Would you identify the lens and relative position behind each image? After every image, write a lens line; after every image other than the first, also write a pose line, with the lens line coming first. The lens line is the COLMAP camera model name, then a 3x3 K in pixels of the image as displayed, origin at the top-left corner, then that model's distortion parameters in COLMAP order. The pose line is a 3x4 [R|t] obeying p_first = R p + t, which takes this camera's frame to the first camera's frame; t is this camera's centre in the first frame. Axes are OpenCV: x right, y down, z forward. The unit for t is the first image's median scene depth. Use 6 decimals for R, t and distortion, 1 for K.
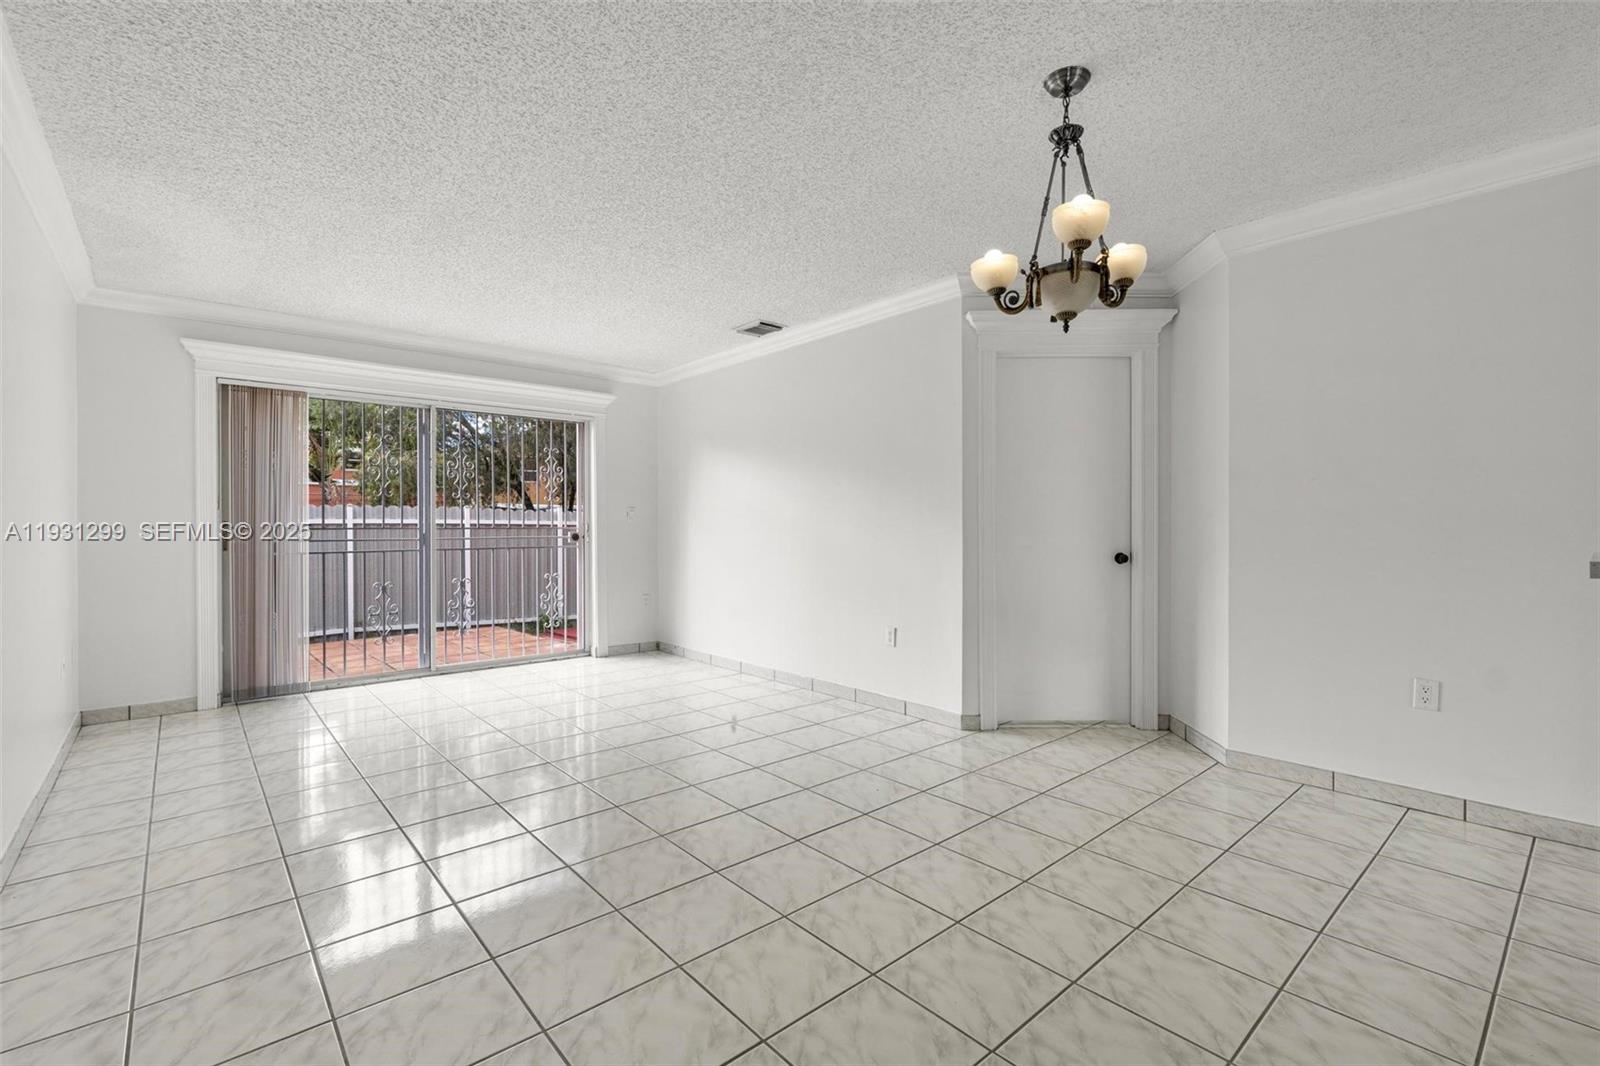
lens RADIAL K [[717.5, 0, 807.9], [0, 717.5, 532.4], [0, 0, 1]] dist [-0.003606, 0.002326]
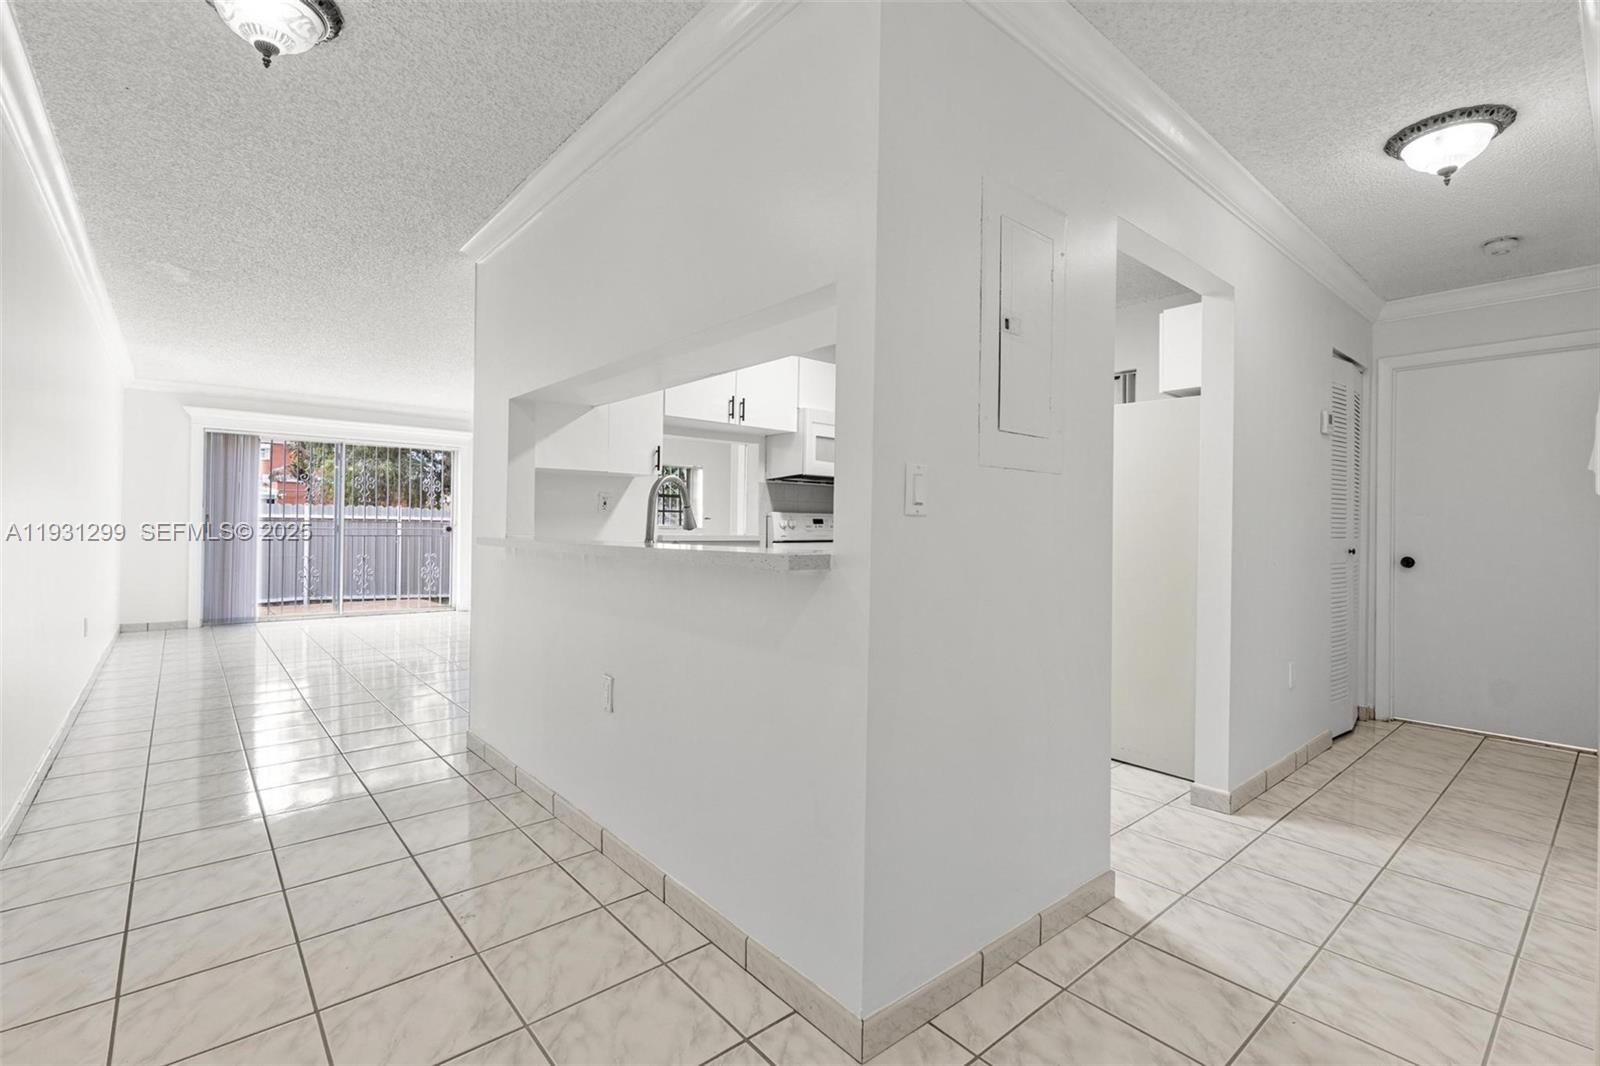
lens RADIAL K [[717.5, 0, 805.8], [0, 717.5, 521.2], [0, 0, 1]] dist [-0.003606, 0.002326]
pose [[0.999905, 0.013768, -0.000665, 0.414161], [-0.013777, 0.999758, -0.017154, 0.005953], [0.000428, 0.017162, 0.999853, -0.474697]]
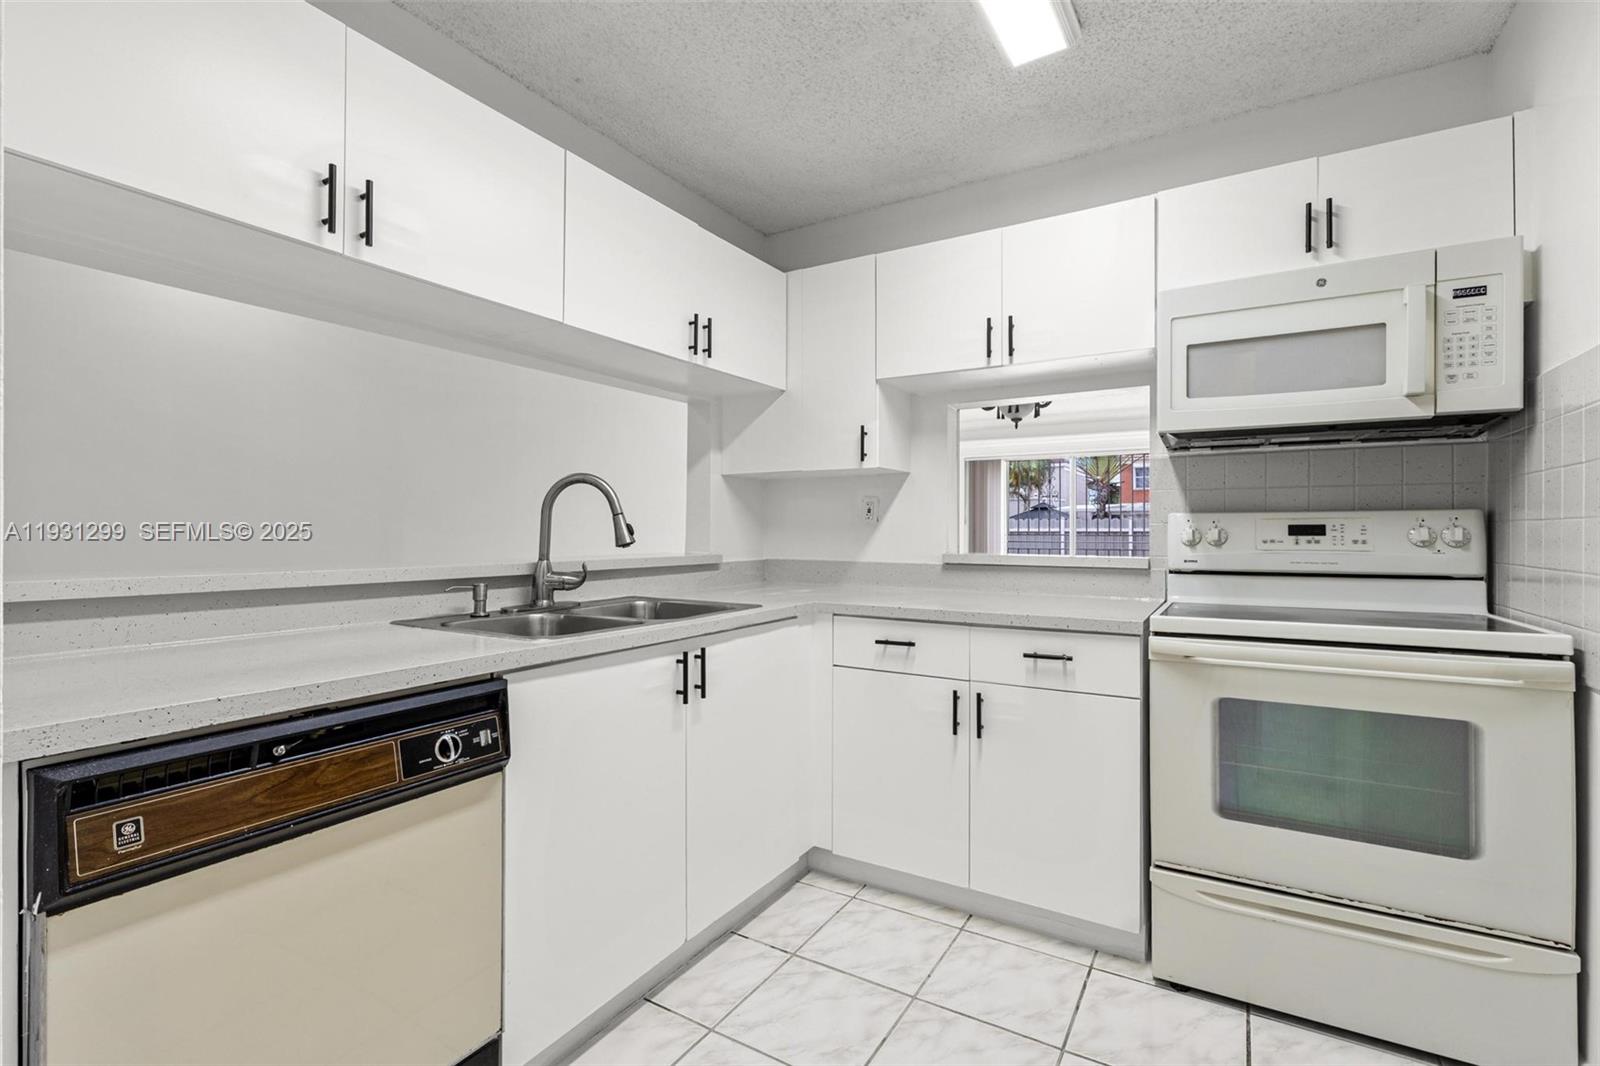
lens RADIAL K [[717.5, 0, 790.9], [0, 717.5, 534.2], [0, 0, 1]] dist [-0.003606, 0.002326]
pose [[0.288574, 0.007905, -0.957425, 0.688921], [-0.015381, 0.999875, 0.003620, -0.002771], [0.957334, 0.013681, 0.288659, -0.029792]]
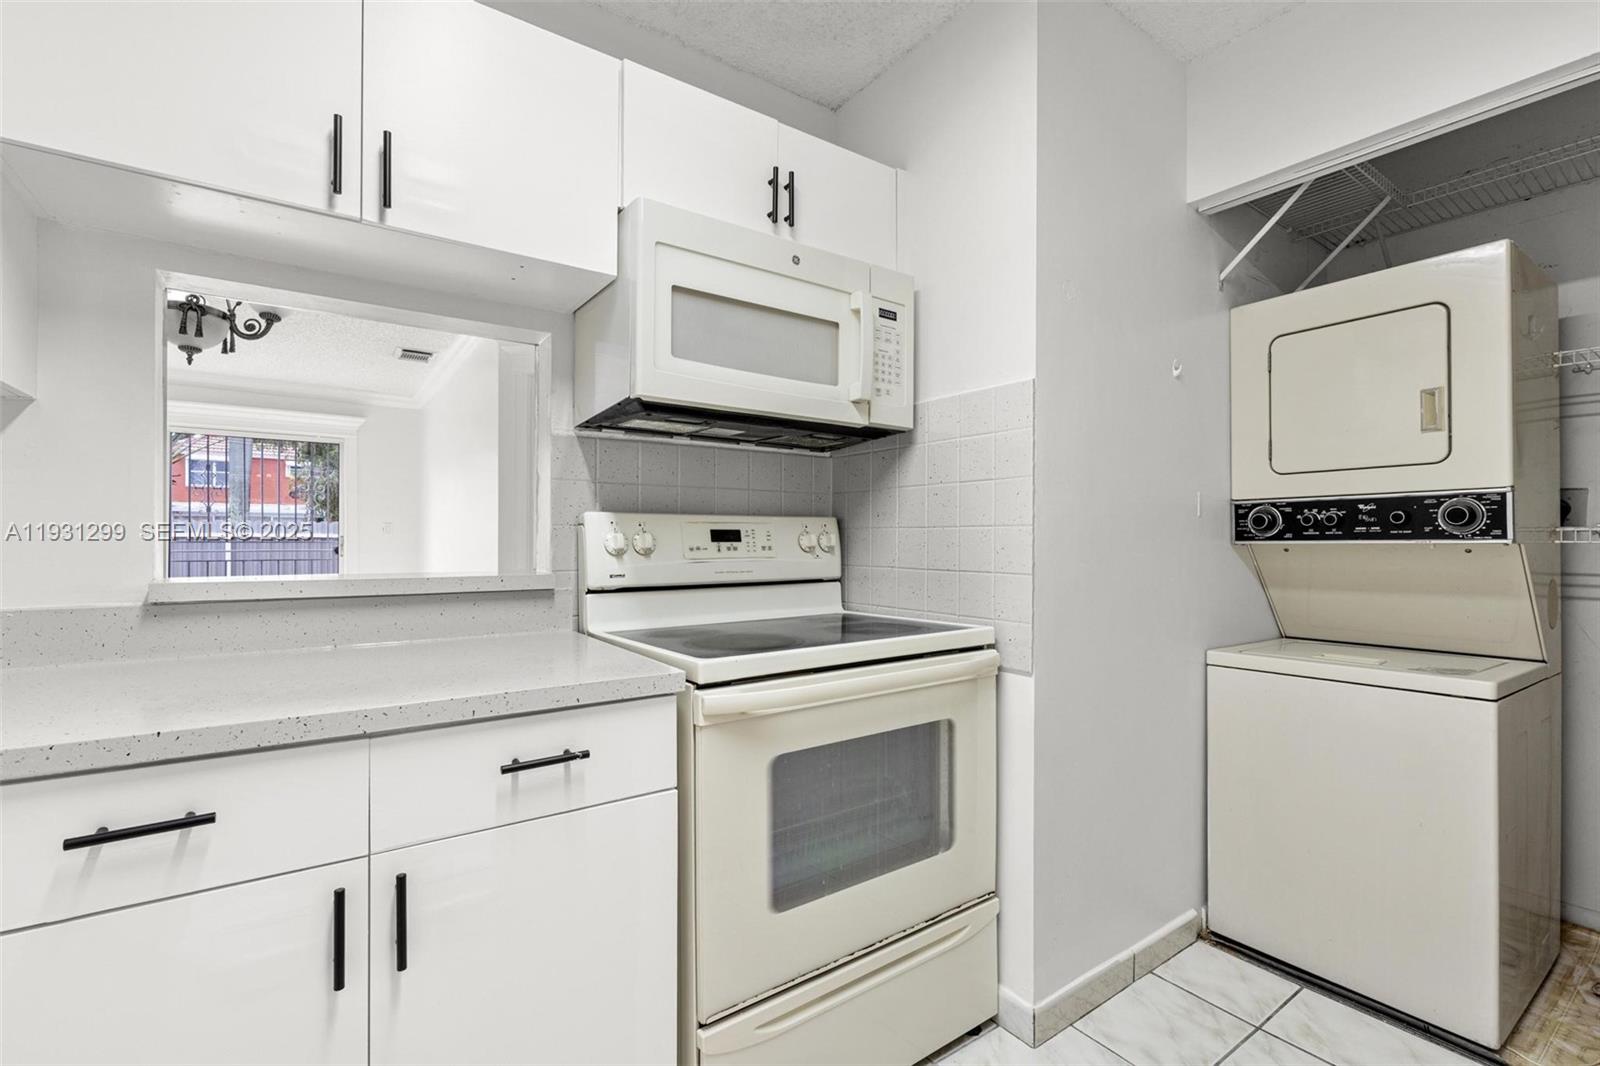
lens RADIAL K [[717.5, 0, 808.8], [0, 717.5, 538.2], [0, 0, 1]] dist [-0.003606, 0.002326]
pose [[0.994961, 0.005759, -0.100097, 0.494914], [-0.007154, 0.999882, -0.013587, -0.002266], [0.100007, 0.014235, 0.994885, 0.002214]]
